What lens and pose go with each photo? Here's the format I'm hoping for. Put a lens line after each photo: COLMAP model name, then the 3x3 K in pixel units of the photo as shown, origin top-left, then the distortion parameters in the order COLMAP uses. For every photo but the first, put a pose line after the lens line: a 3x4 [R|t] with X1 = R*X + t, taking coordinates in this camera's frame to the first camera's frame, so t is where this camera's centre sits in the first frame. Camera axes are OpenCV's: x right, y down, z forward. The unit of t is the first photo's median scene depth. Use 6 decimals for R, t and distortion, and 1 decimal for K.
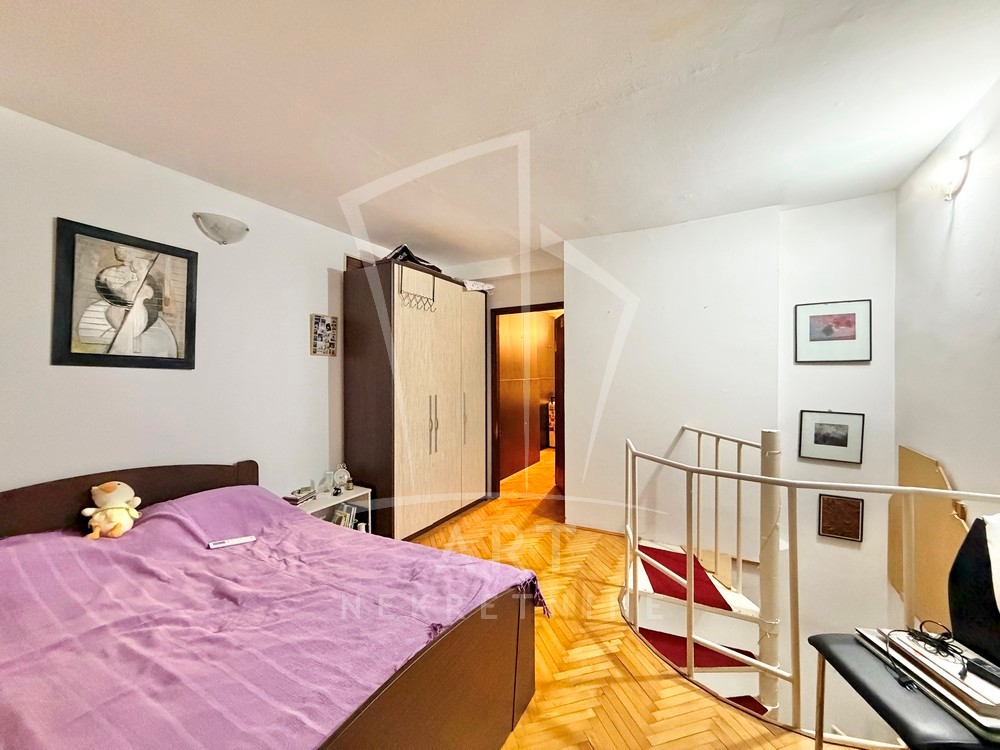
lens RADIAL K [[400.0, 0, 499.6], [0, 400.0, 374.0], [0, 0, 1]] dist [0.000057, -0.000128]
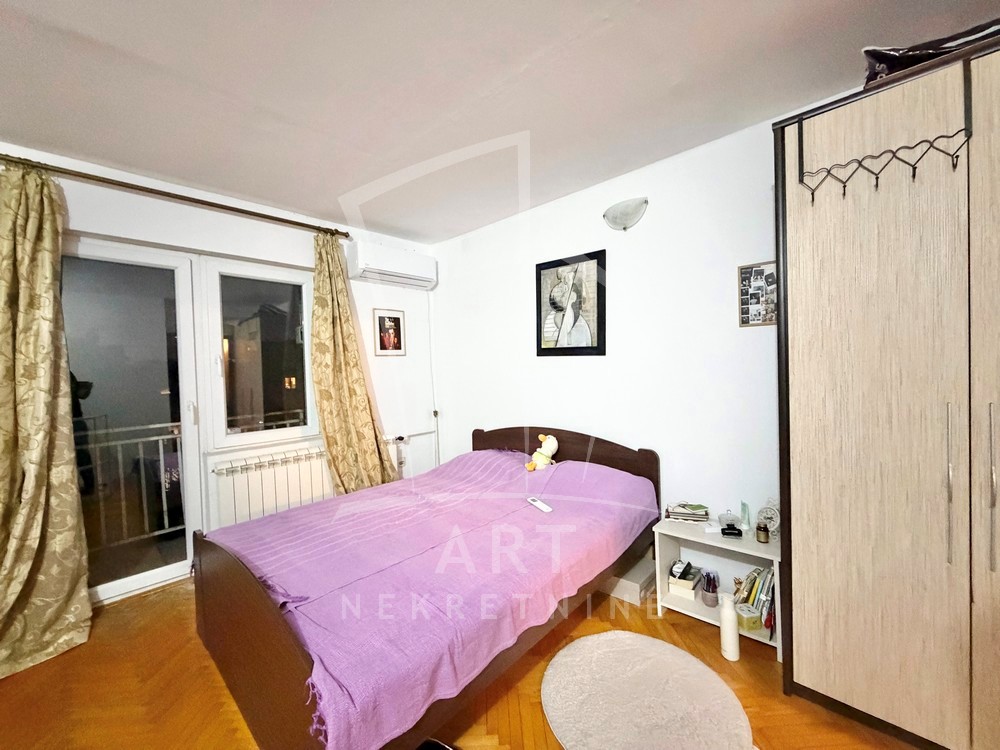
lens RADIAL K [[400.0, 0, 500.5], [0, 400.0, 374.0], [0, 0, 1]] dist [0.000057, -0.000128]
pose [[-0.238792, 0.028776, -0.970644, 0.442306], [0.032057, 0.999250, 0.021738, 0.007948], [0.970542, -0.025925, -0.239535, 1.094104]]
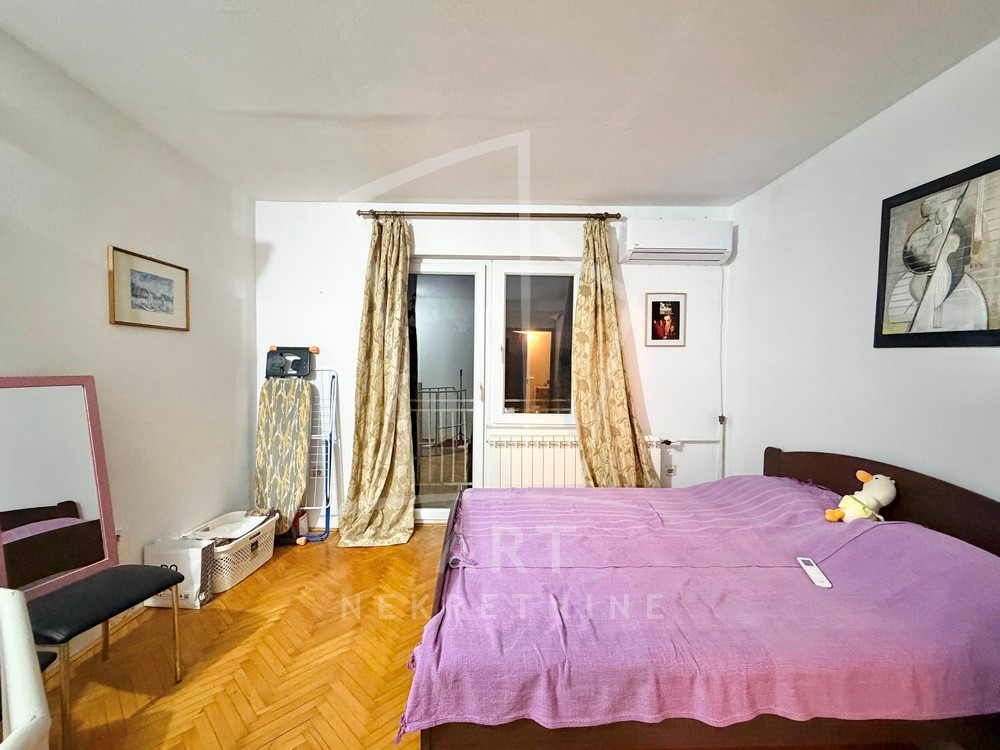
lens RADIAL K [[429.7, 0, 493.9], [0, 429.7, 380.9], [0, 0, 1]] dist [-0.000297, -0.000667]
pose [[-0.863077, 0.016704, -0.504797, 0.253556], [-0.003518, 0.999230, 0.039079, 0.019783], [0.505061, 0.035505, -0.862353, 1.286202]]
